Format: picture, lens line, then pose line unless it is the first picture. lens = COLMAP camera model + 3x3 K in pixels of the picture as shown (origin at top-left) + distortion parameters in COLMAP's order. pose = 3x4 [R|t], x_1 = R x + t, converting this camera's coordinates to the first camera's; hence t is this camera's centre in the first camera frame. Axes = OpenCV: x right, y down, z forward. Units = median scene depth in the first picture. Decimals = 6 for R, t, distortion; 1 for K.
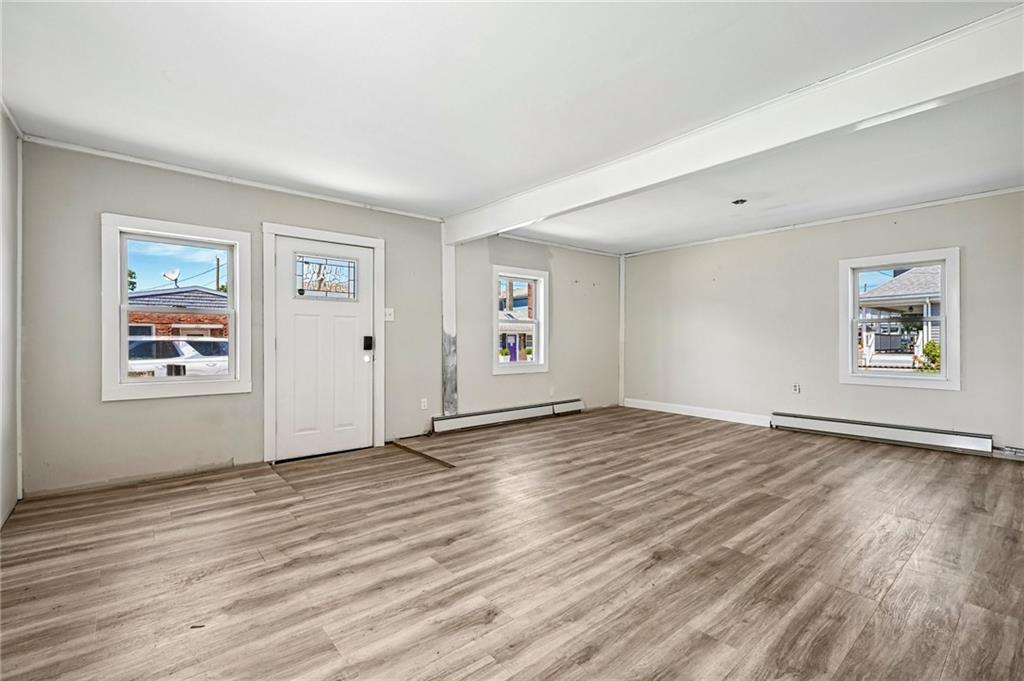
lens RADIAL K [[456.0, 0, 511.4], [0, 456.0, 339.2], [0, 0, 1]] dist [-0.000319, -0.000022]
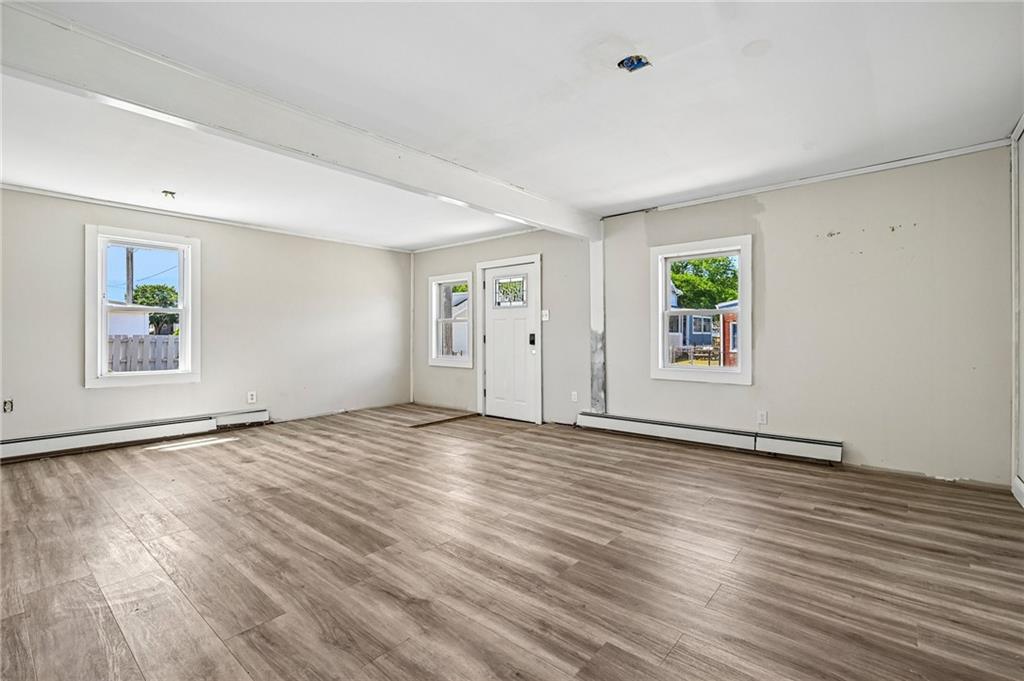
lens RADIAL K [[456.0, 0, 511.4], [0, 456.0, 339.2], [0, 0, 1]] dist [-0.000319, -0.000022]
pose [[0.167029, 0.008956, -0.985911, 1.399055], [0.002333, 0.999952, 0.009478, -0.005546], [0.985949, -0.003883, 0.167001, 1.130697]]
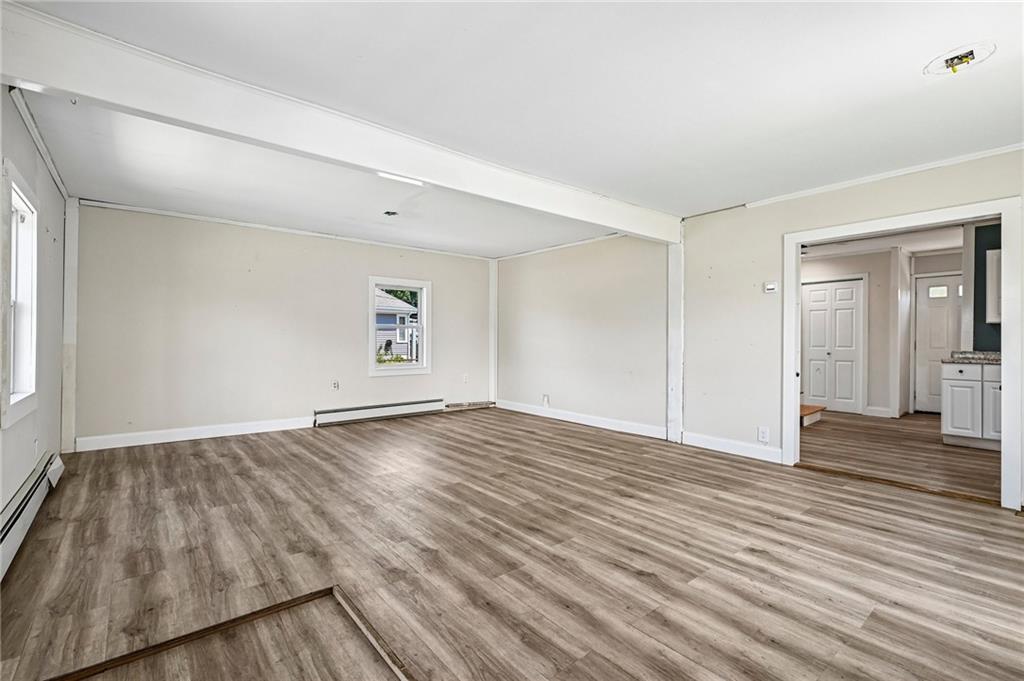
lens RADIAL K [[456.0, 0, 511.4], [0, 456.0, 339.2], [0, 0, 1]] dist [-0.000319, -0.000022]
pose [[0.007691, 0.002102, 0.999968, -0.828238], [-0.004058, 0.999990, -0.002071, -0.005317], [-0.999962, -0.004042, 0.007700, 1.019146]]
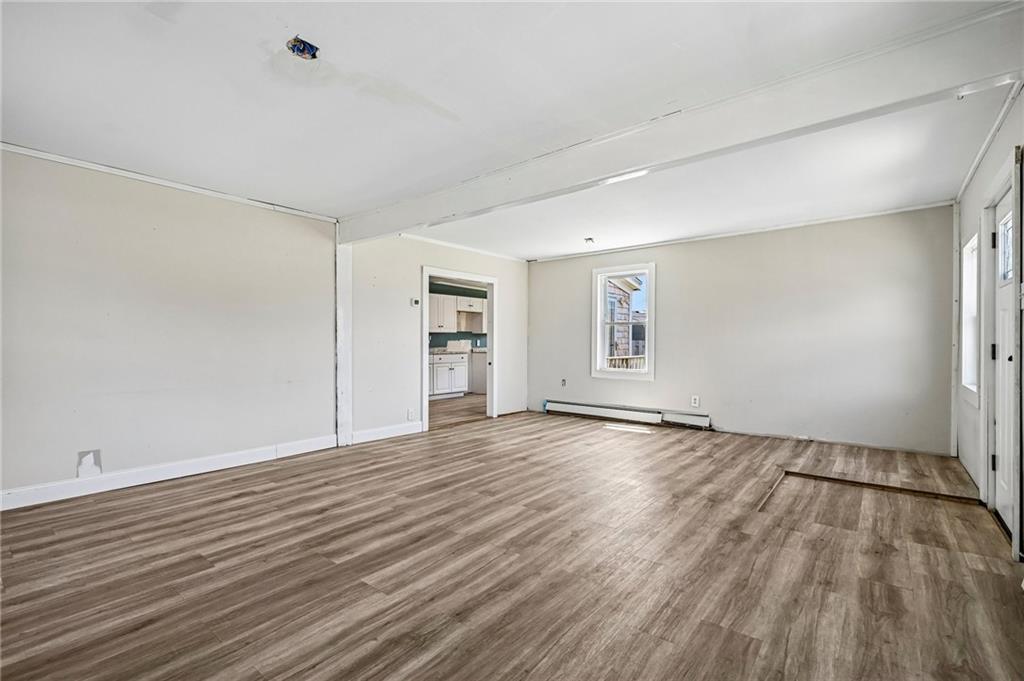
lens RADIAL K [[460.2, 0, 514.1], [0, 460.2, 344.8], [0, 0, 1]] dist [-0.002406, -0.000168]
pose [[-0.980672, 0.002173, -0.195646, 0.554087], [0.001159, 0.999985, 0.005297, -0.007186], [0.195655, 0.004968, -0.980660, 2.163916]]
